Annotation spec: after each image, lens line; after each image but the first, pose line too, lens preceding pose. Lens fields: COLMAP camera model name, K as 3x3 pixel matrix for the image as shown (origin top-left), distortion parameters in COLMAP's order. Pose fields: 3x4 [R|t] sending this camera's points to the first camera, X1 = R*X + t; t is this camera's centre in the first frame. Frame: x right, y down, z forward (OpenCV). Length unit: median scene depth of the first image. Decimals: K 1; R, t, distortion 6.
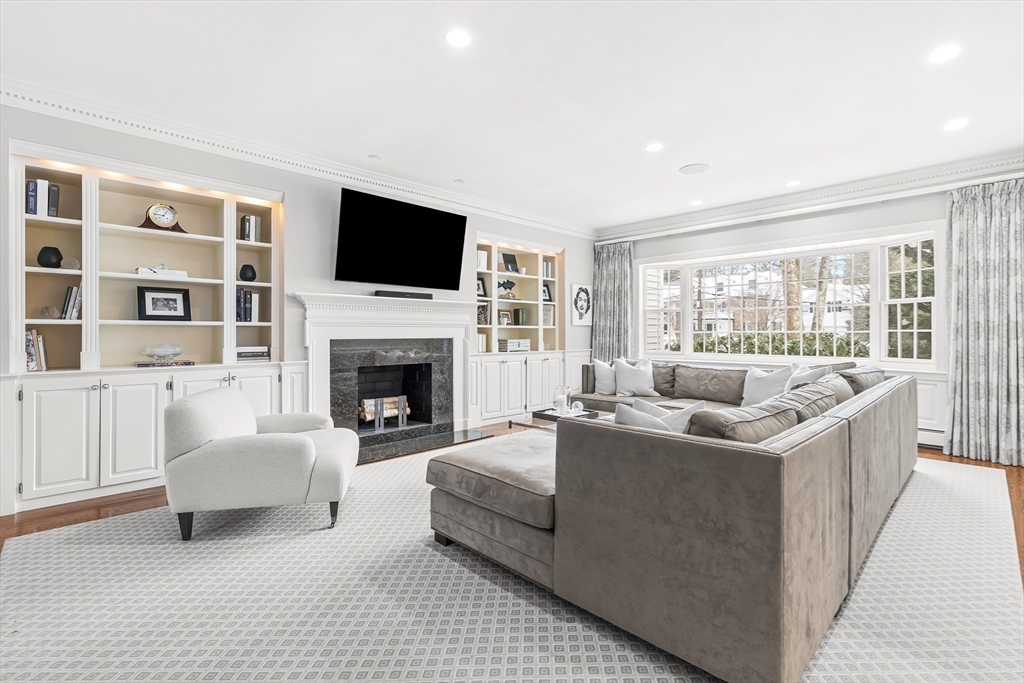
lens RADIAL K [[458.9, 0, 515.2], [0, 458.9, 330.3], [0, 0, 1]] dist [-0.002557, -0.001124]
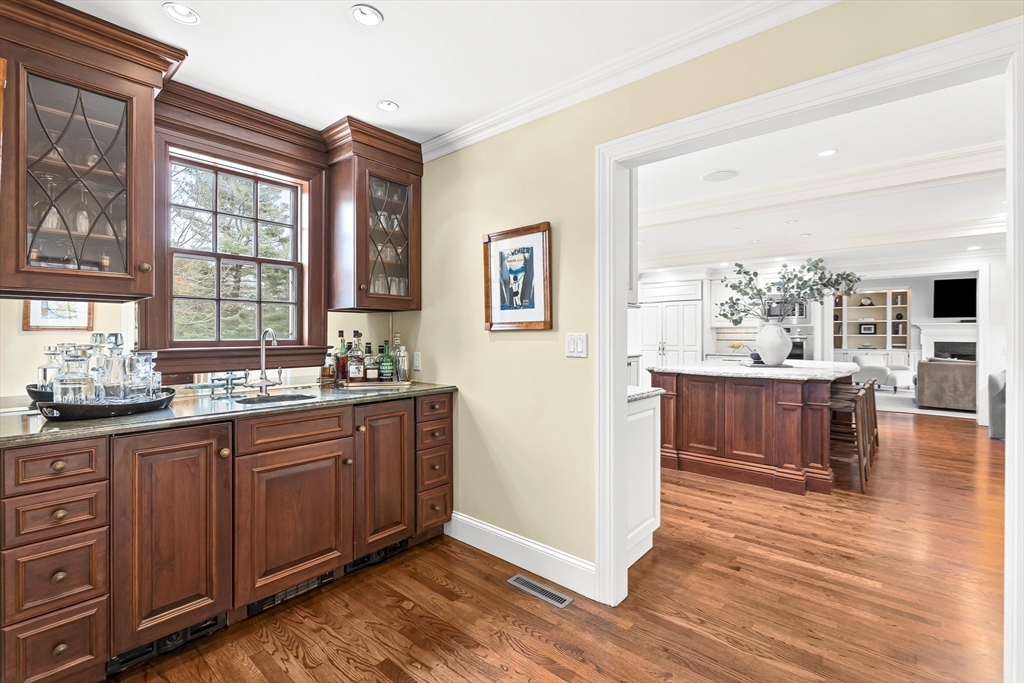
lens RADIAL K [[458.9, 0, 515.1], [0, 458.9, 336.8], [0, 0, 1]] dist [-0.002557, -0.001124]
pose [[0.072340, -0.000373, -0.997380, 2.037668], [-0.002309, 0.999997, -0.000541, 0.000482], [0.997377, 0.002342, 0.072338, -1.516896]]
